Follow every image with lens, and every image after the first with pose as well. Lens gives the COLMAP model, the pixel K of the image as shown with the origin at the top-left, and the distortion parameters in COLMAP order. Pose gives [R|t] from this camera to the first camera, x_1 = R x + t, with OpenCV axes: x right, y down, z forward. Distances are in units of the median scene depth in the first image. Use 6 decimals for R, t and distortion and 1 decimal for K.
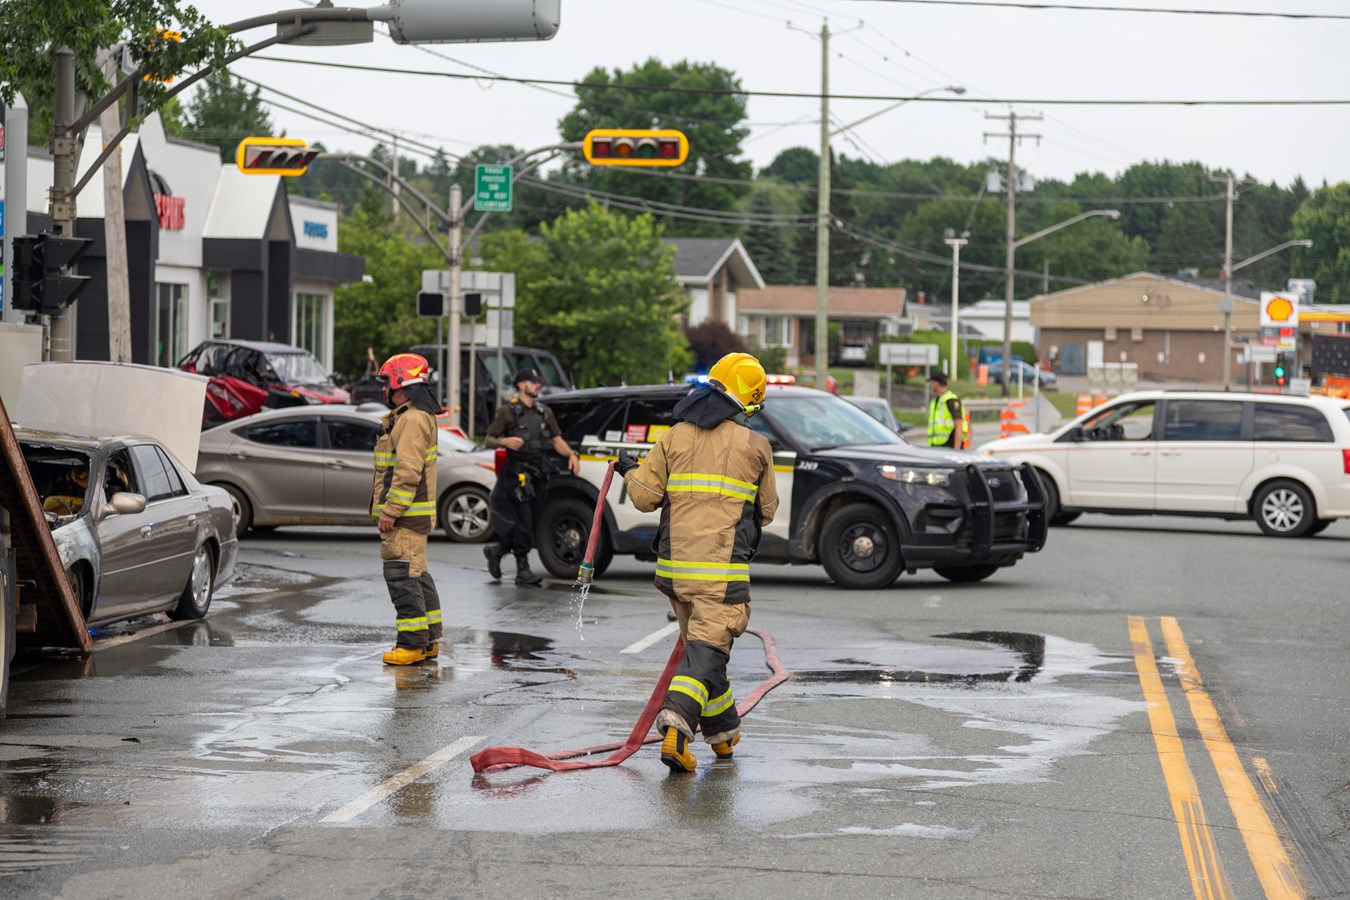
lens RADIAL K [[3745.0, 0, 666.4], [0, 3745.0, 454.2], [0, 0, 1]] dist [-0.016511, 0.000000]
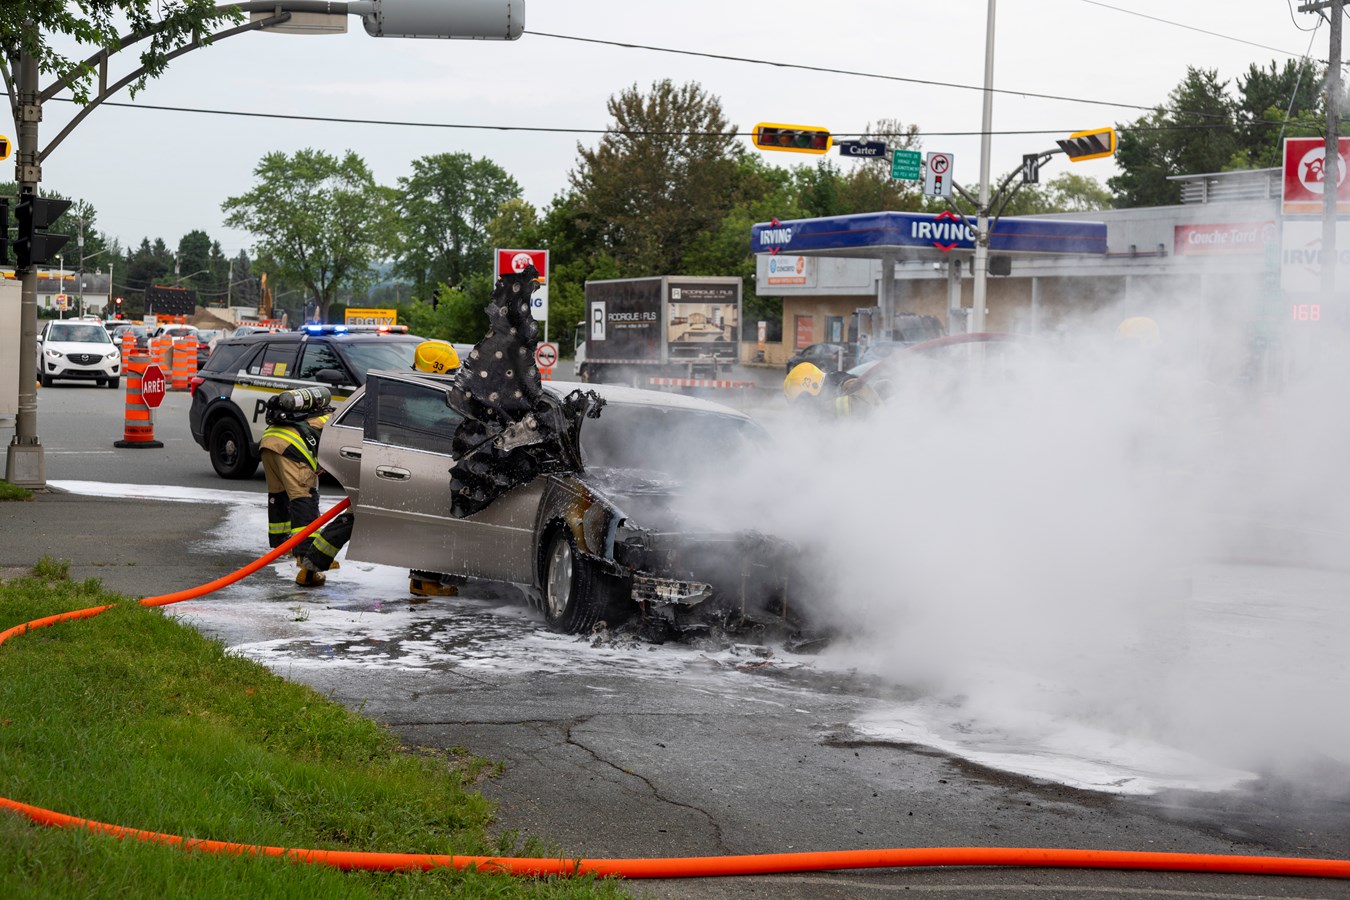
lens RADIAL K [[2213.3, 0, 679.1], [0, 2213.3, 442.2], [0, 0, 1]] dist [0.014812, 0.000000]
pose [[0.883830, -0.025418, 0.467116, -0.297988], [0.007271, 0.999149, 0.040612, -0.011960], [-0.467751, -0.032497, 0.883263, 0.345250]]
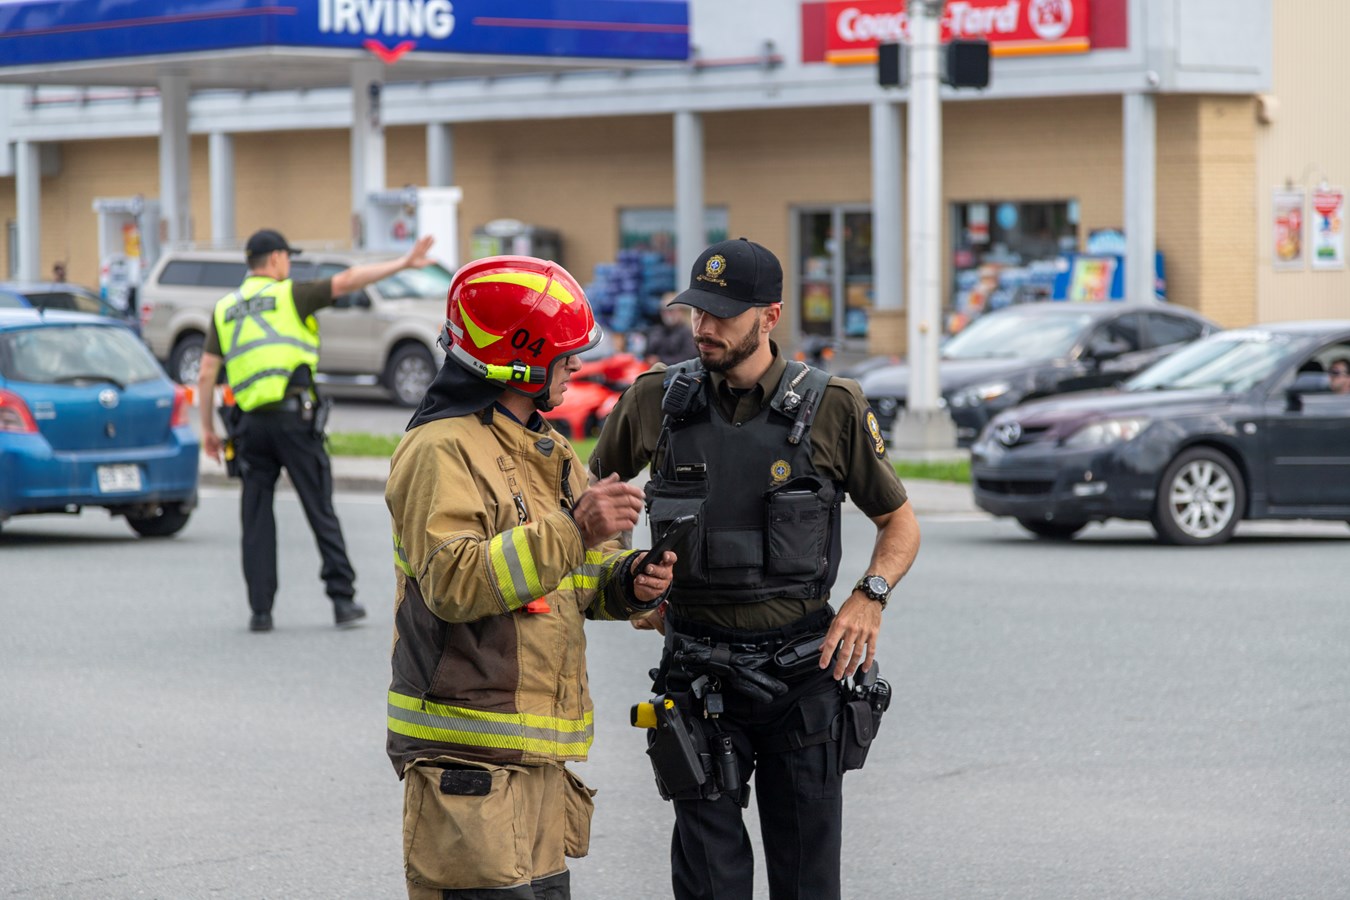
lens RADIAL K [[3908.6, 0, 671.5], [0, 3908.6, 450.1], [0, 0, 1]] dist [-0.022699, 0.000000]
pose [[0.642783, -0.070293, 0.762816, -0.270256], [0.046465, 0.997525, 0.052767, -0.022833], [-0.764638, 0.001526, 0.644459, 0.868866]]
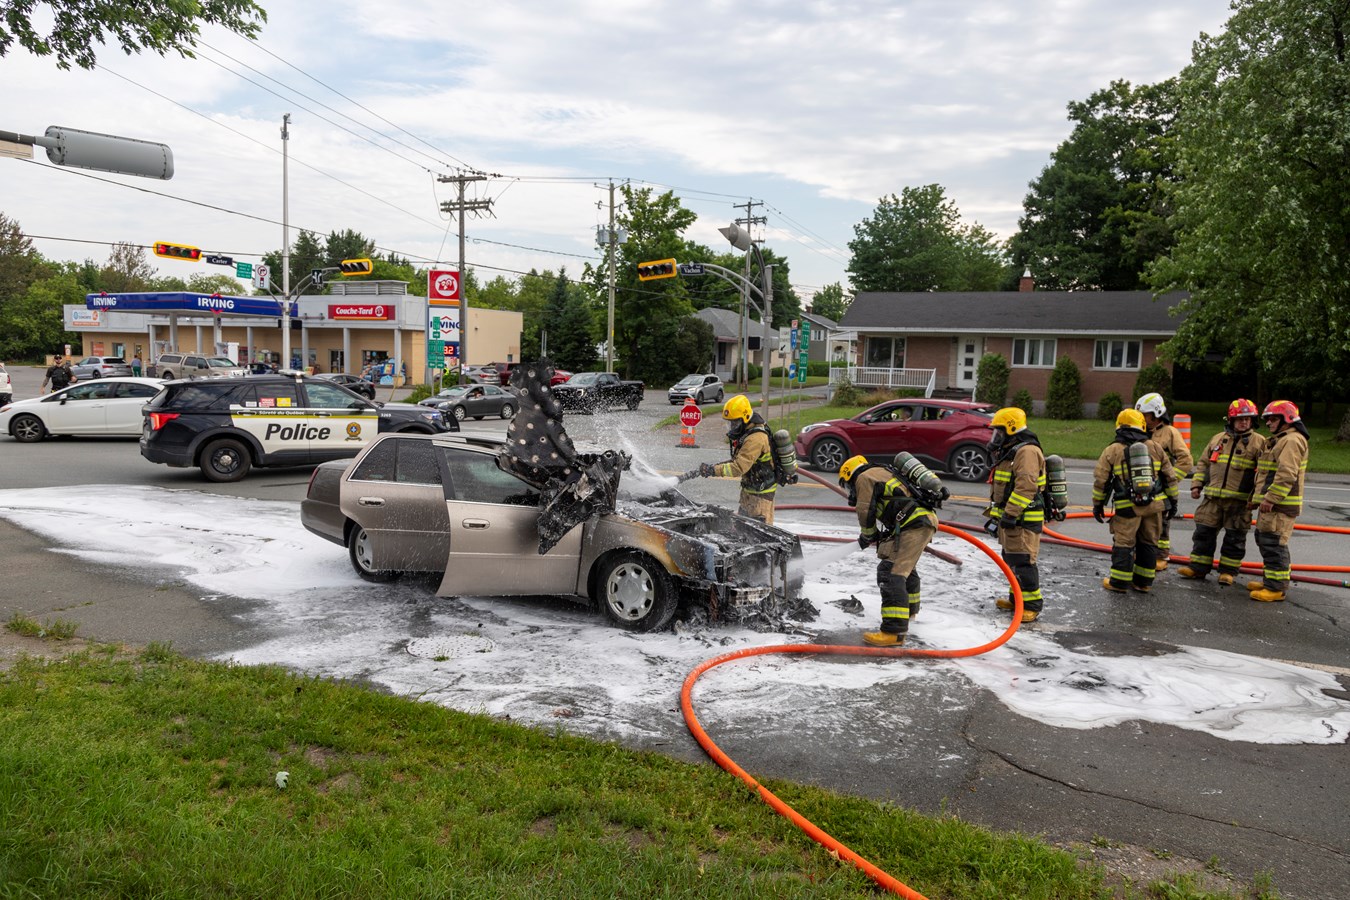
lens RADIAL K [[902.3, 0, 681.7], [0, 902.3, 449.1], [0, 0, 1]] dist [0.015588, -0.005549]
pose [[0.391040, -0.097655, 0.915178, -0.323250], [0.001899, 0.994439, 0.105301, -0.027735], [-0.920372, -0.039439, 0.389051, 0.579631]]
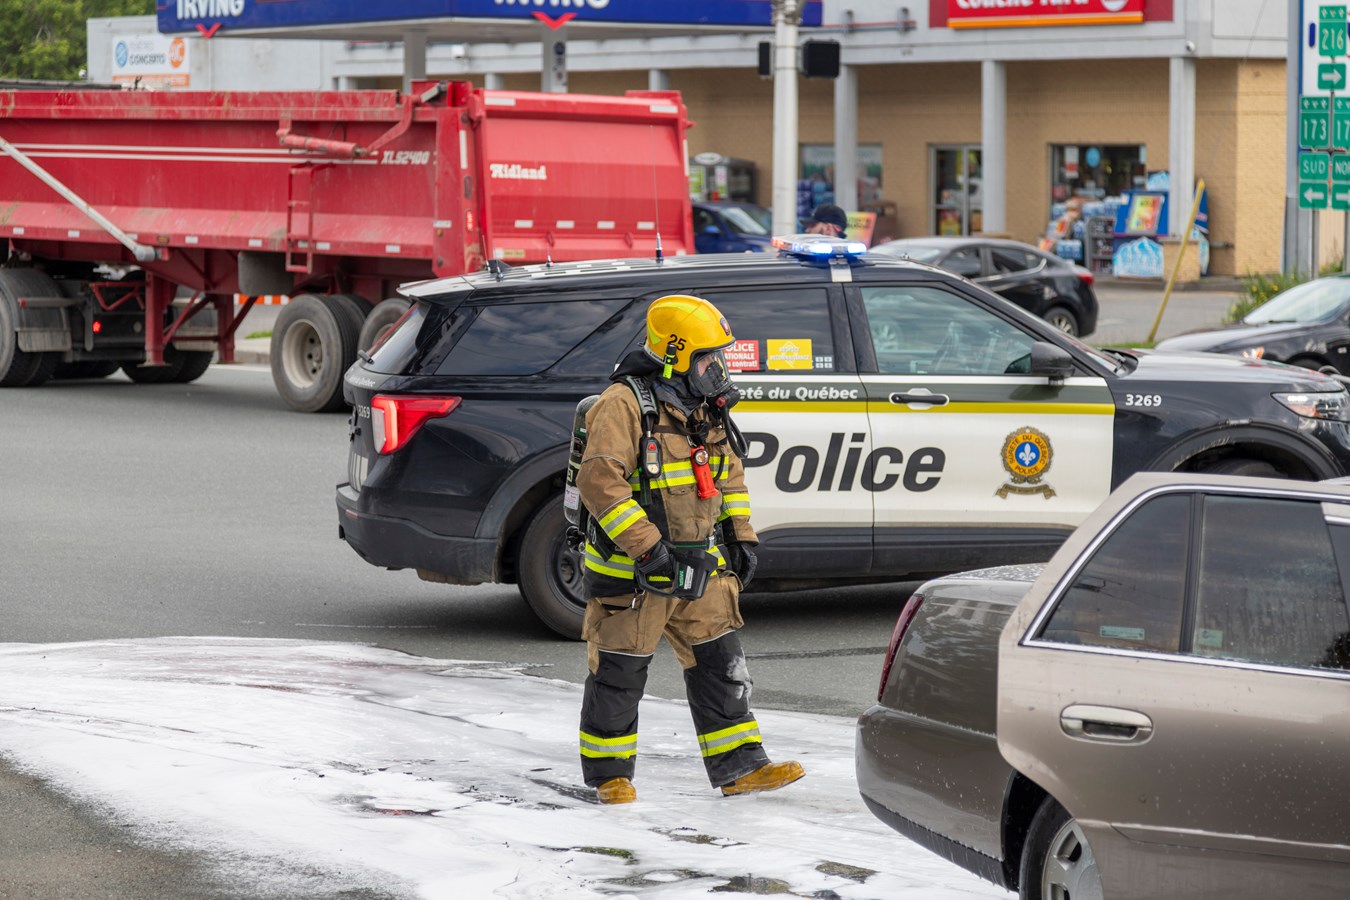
lens RADIAL K [[3745.0, 0, 675.9], [0, 3745.0, 446.2], [0, 0, 1]] dist [-0.016511, 0.000000]
pose [[0.742668, -0.074062, 0.665552, -0.338467], [0.032443, 0.996678, 0.074708, -0.030016], [-0.668874, -0.033890, 0.742603, 0.568526]]
